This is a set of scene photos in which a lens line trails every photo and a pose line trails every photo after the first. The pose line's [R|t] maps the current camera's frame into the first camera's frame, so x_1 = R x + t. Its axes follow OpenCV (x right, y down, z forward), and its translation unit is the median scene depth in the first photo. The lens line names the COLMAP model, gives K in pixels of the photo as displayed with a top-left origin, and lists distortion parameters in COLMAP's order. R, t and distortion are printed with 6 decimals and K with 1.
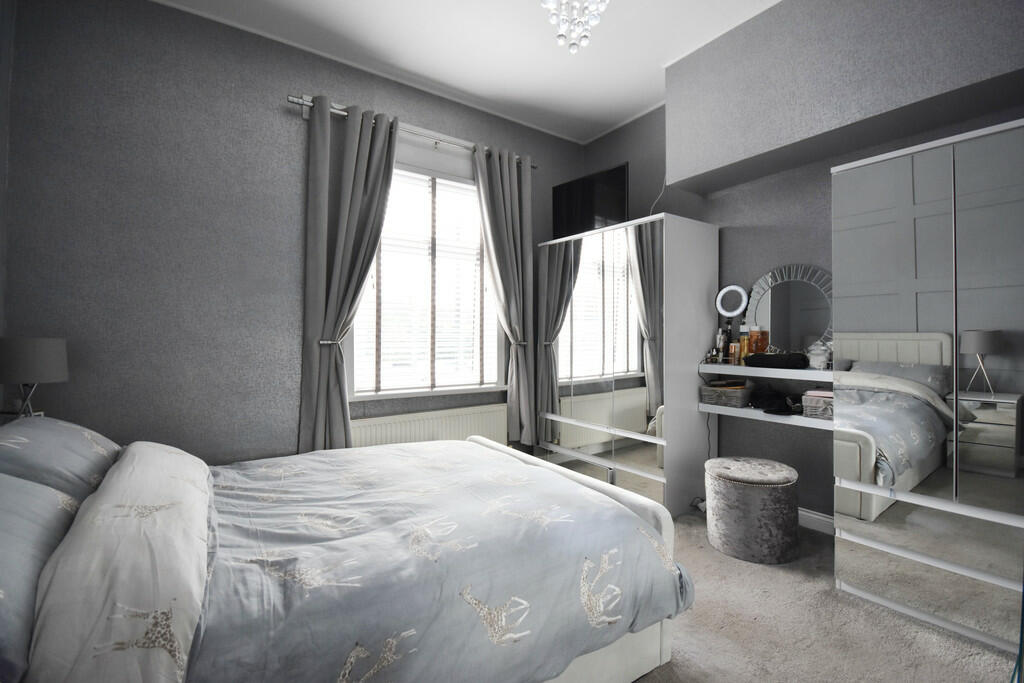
lens RADIAL K [[474.7, 0, 518.3], [0, 474.7, 346.1], [0, 0, 1]] dist [-0.001808, -0.000390]
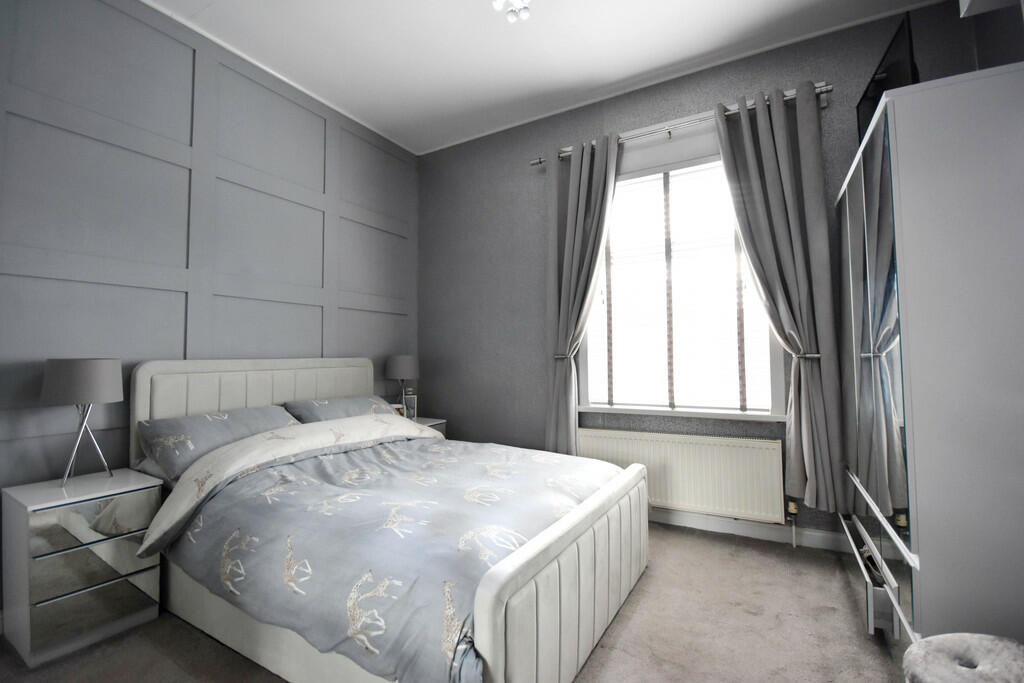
lens RADIAL K [[474.7, 0, 518.3], [0, 474.7, 346.1], [0, 0, 1]] dist [-0.001808, -0.000390]
pose [[0.386303, -0.030119, -0.921880, 0.567105], [-0.001555, 0.999444, -0.033305, 0.004394], [0.922370, 0.014299, 0.386042, 0.425351]]
